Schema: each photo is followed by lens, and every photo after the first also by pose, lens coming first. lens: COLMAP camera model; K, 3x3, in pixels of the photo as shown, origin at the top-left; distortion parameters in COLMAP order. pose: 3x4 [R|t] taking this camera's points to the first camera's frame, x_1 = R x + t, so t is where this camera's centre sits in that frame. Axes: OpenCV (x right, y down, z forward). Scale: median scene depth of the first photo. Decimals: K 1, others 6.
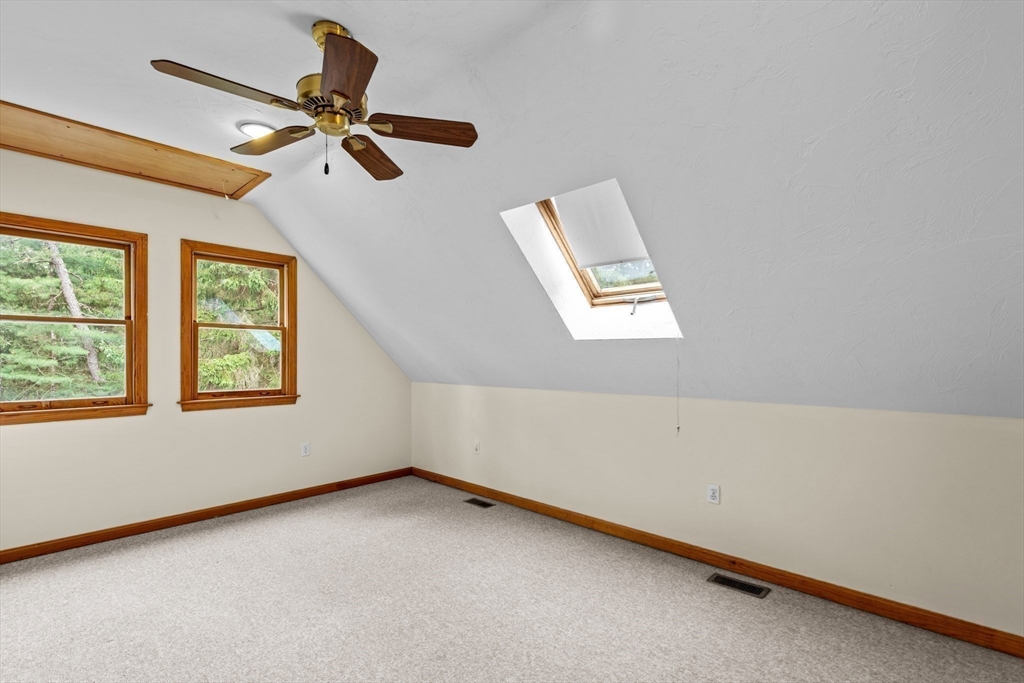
lens RADIAL K [[465.8, 0, 513.1], [0, 465.8, 355.6], [0, 0, 1]] dist [0.000159, -0.000061]
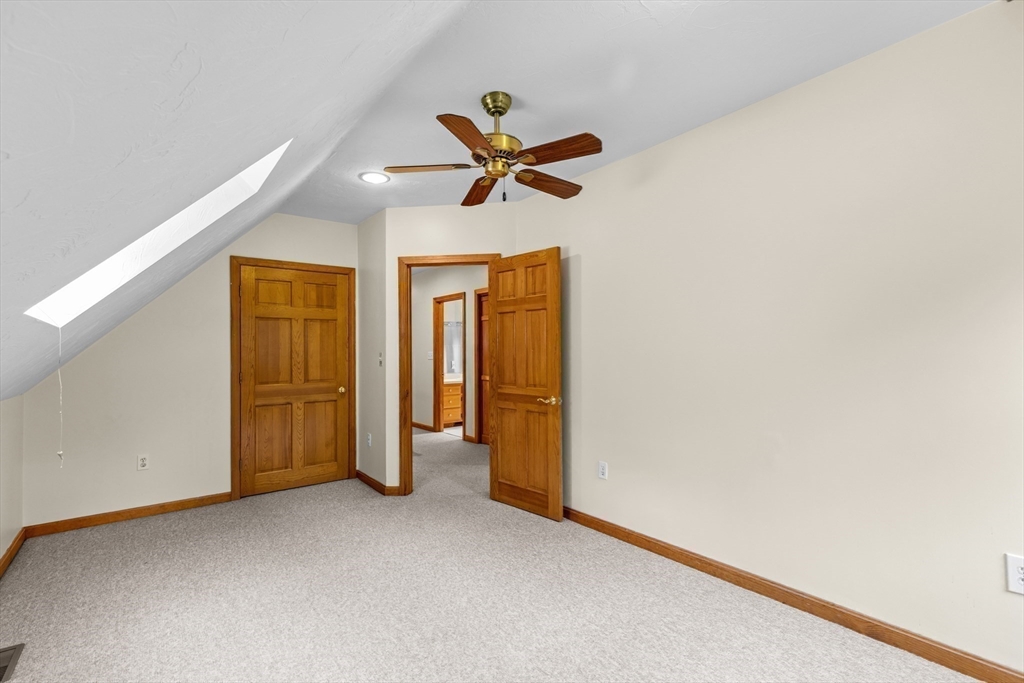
lens RADIAL K [[465.8, 0, 513.1], [0, 465.8, 355.6], [0, 0, 1]] dist [0.000159, -0.000061]
pose [[-0.989972, 0.007863, 0.141046, -0.537486], [0.007974, 0.999968, 0.000221, 0.010571], [-0.141039, 0.001343, -0.990003, 1.996125]]
